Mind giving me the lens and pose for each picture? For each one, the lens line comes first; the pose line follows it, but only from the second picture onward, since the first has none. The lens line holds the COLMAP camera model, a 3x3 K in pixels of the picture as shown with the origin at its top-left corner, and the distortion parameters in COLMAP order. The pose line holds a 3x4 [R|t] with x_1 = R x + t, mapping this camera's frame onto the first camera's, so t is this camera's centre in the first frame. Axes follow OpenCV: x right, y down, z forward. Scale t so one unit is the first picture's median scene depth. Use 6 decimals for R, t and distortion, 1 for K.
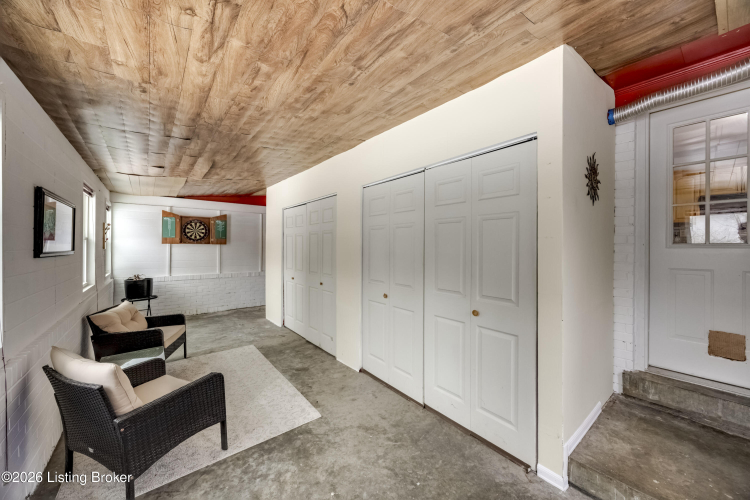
lens RADIAL K [[284.7, 0, 378.3], [0, 284.7, 246.8], [0, 0, 1]] dist [0.001201, 0.000211]
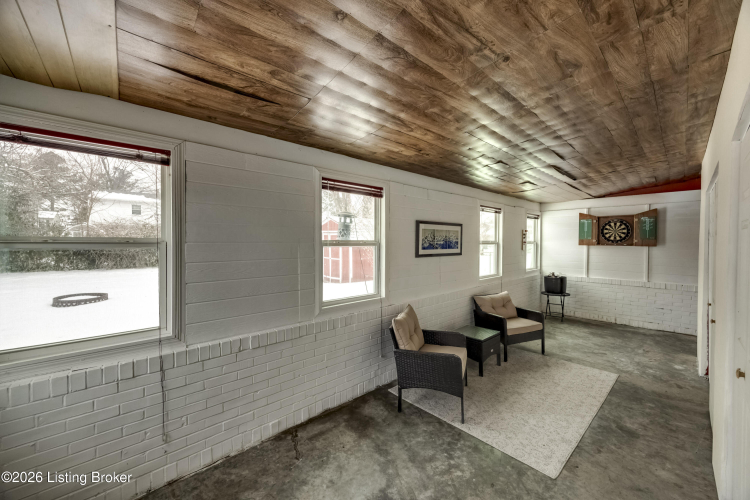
lens RADIAL K [[284.7, 0, 378.3], [0, 284.7, 246.8], [0, 0, 1]] dist [0.001201, 0.000211]
pose [[0.065046, 0.017187, -0.997734, 0.302322], [-0.001692, 0.999852, 0.017113, -0.028913], [0.997881, 0.000575, 0.065065, 0.264058]]
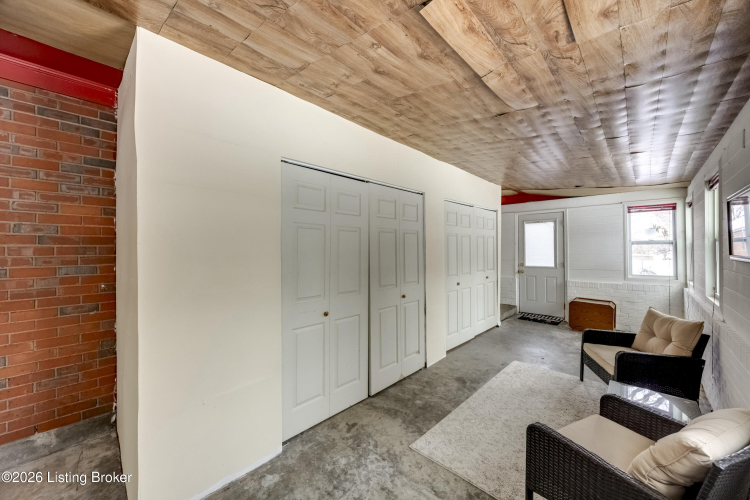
lens RADIAL K [[274.2, 0, 377.9], [0, 274.2, 251.5], [0, 0, 1]] dist [0.000942, 0.000073]
pose [[-0.133394, 0.002161, 0.991061, -0.886111], [0.008915, 0.999960, -0.000980, -0.000873], [-0.991023, 0.008704, -0.133408, 1.084190]]
